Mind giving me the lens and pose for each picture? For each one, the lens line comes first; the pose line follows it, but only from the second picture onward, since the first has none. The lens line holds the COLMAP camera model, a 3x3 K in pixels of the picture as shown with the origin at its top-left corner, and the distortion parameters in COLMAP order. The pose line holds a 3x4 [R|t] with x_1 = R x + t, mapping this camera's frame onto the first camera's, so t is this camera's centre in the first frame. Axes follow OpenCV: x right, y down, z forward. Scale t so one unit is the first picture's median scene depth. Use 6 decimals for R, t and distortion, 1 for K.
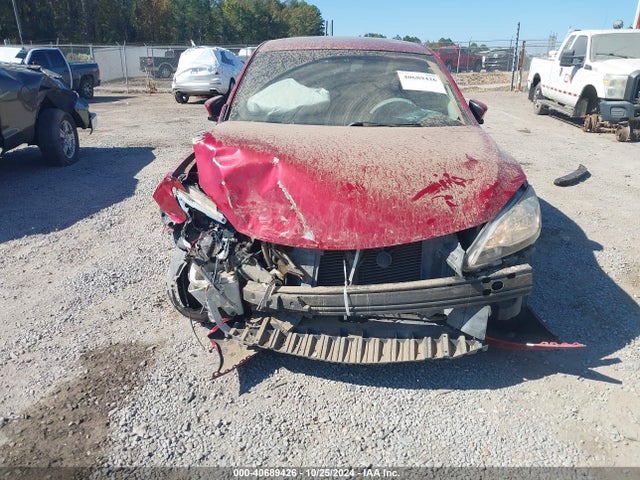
lens RADIAL K [[524.6, 0, 321.3], [0, 524.6, 239.5], [0, 0, 1]] dist [0.056497, -0.053686]
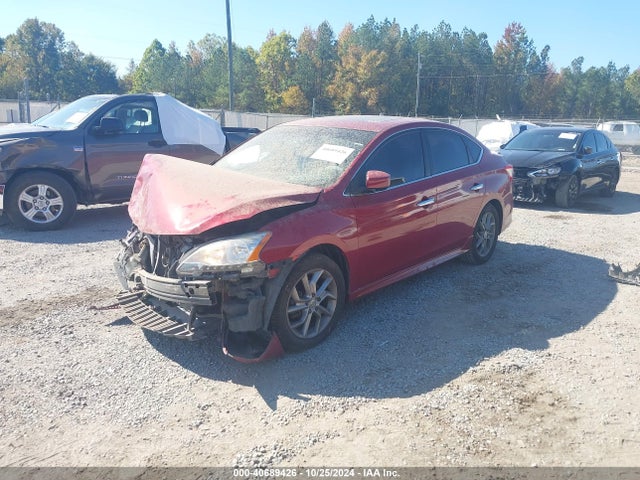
lens RADIAL K [[524.6, 0, 319.7], [0, 524.6, 236.0], [0, 0, 1]] dist [0.056497, -0.053686]
pose [[0.749434, 0.165833, -0.640974, 1.126602], [-0.247694, 0.968047, -0.039153, -0.063997], [0.614000, 0.188108, 0.766563, 0.091385]]
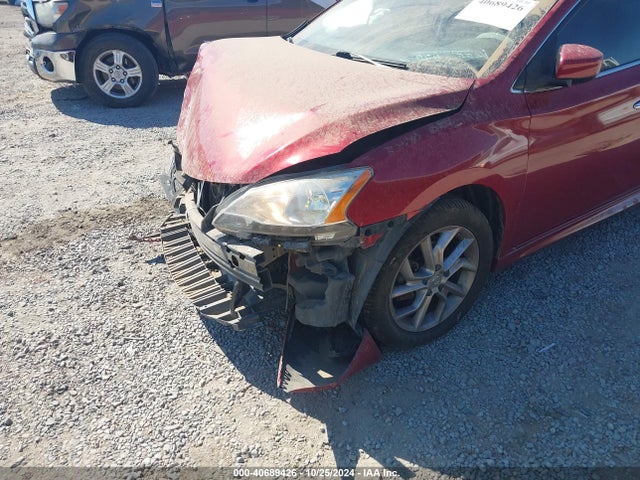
lens RADIAL K [[524.6, 0, 307.7], [0, 524.6, 247.8], [0, 0, 1]] dist [0.056497, -0.053686]
pose [[0.568714, 0.395614, -0.721148, 0.774809], [-0.282935, 0.917327, 0.280107, -0.155395], [0.772342, 0.044737, 0.633629, 0.432859]]
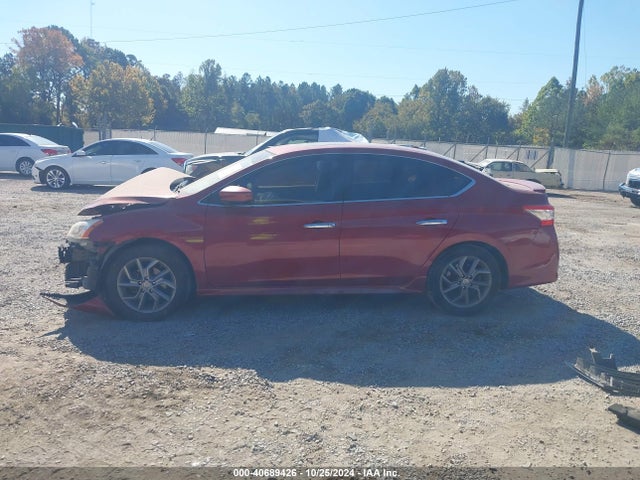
lens RADIAL K [[524.6, 0, 320.4], [0, 524.6, 238.2], [0, 0, 1]] dist [0.056497, -0.053686]
pose [[0.093995, 0.187795, -0.977700, 1.872354], [-0.378474, 0.915058, 0.139377, -0.481885], [0.920827, 0.356933, 0.157086, 1.214149]]
